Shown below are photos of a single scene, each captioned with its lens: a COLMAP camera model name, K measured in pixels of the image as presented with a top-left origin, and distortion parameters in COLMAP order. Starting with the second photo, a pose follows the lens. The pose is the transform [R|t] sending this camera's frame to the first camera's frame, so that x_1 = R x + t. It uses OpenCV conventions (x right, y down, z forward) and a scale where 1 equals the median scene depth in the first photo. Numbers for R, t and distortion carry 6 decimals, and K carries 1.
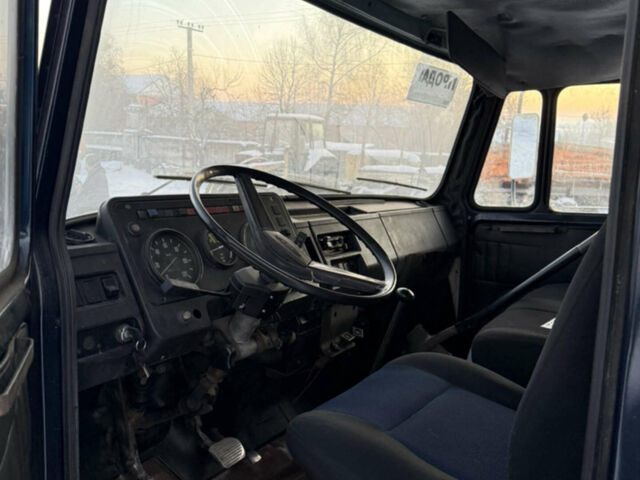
lens RADIAL K [[601.0, 0, 320.0], [0, 601.0, 240.0], [0, 0, 1]] dist [0.111448, 0.001847]
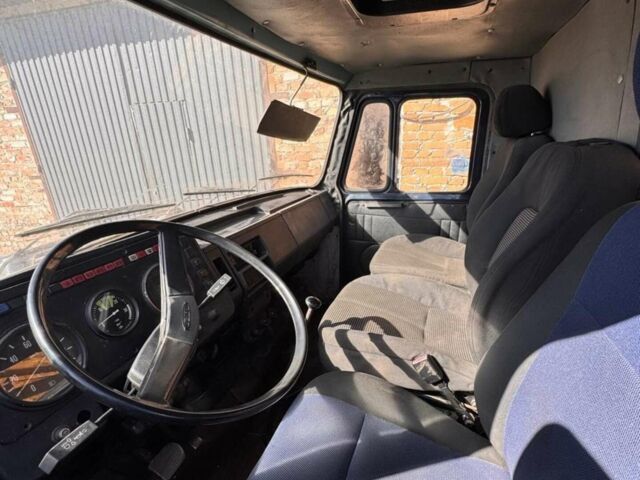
lens RADIAL K [[342.3, 0, 320.0], [0, 342.3, 240.0], [0, 0, 1]] dist [-0.001700, -0.000027]
pose [[0.973080, -0.108873, 0.203132, 0.037887], [0.074692, 0.982792, 0.168943, -0.131388], [-0.218029, -0.149223, 0.964467, 0.384600]]
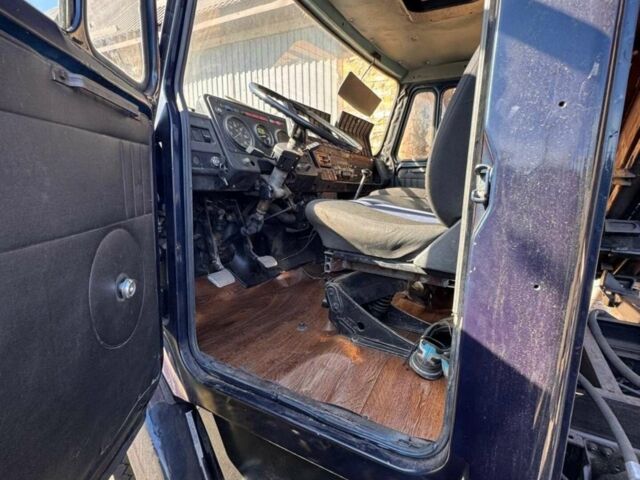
lens RADIAL K [[342.3, 0, 320.0], [0, 342.3, 240.0], [0, 0, 1]] dist [-0.001700, -0.000027]
pose [[0.999027, -0.005038, 0.043811, -0.038445], [0.003891, 0.999648, 0.026241, 0.255654], [-0.043927, -0.026045, 0.998695, -0.024006]]
